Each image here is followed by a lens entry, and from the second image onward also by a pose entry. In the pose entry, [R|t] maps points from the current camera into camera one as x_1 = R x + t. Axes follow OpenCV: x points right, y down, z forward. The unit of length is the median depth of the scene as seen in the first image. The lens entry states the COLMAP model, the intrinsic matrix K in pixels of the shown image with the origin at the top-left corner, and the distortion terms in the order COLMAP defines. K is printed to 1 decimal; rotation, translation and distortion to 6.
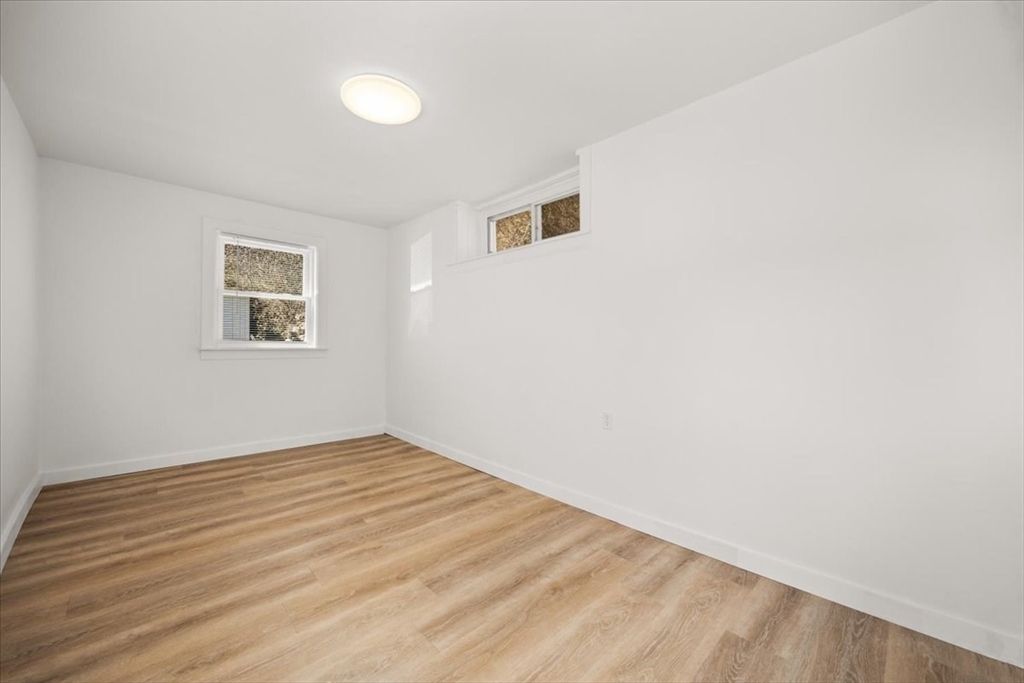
lens RADIAL K [[395.3, 0, 509.5], [0, 395.3, 338.7], [0, 0, 1]] dist [-0.005848, 0.000723]
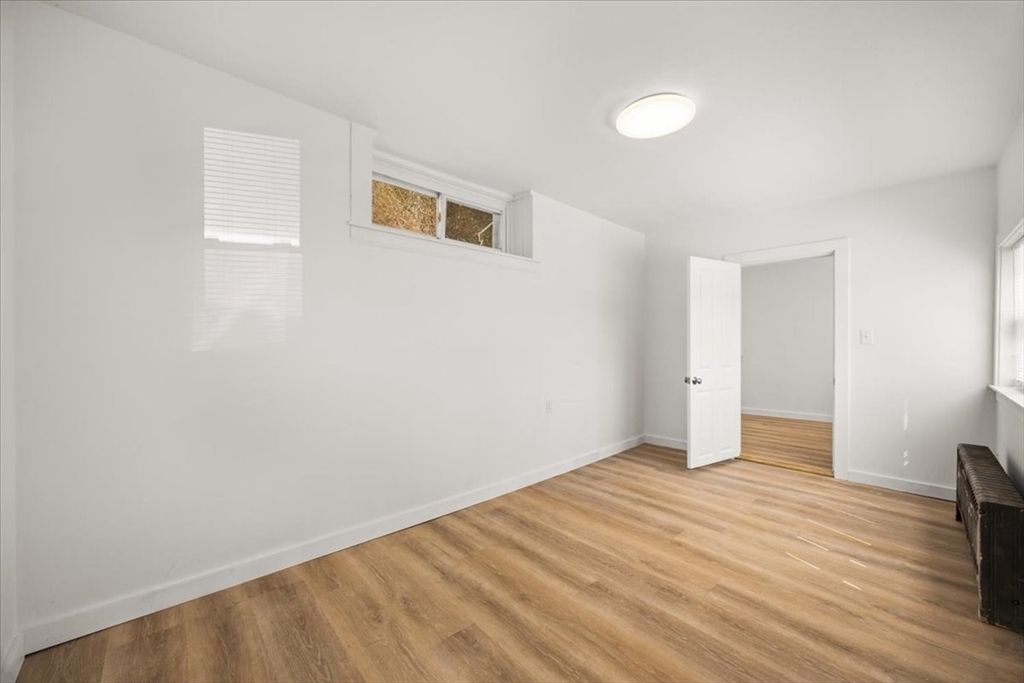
lens RADIAL K [[395.3, 0, 509.4], [0, 395.3, 343.4], [0, 0, 1]] dist [-0.005848, 0.000723]
pose [[0.011190, -0.011413, 0.999872, -1.162532], [-0.009946, 0.999884, 0.011525, -0.026121], [-0.999888, -0.010073, 0.011075, 1.171880]]
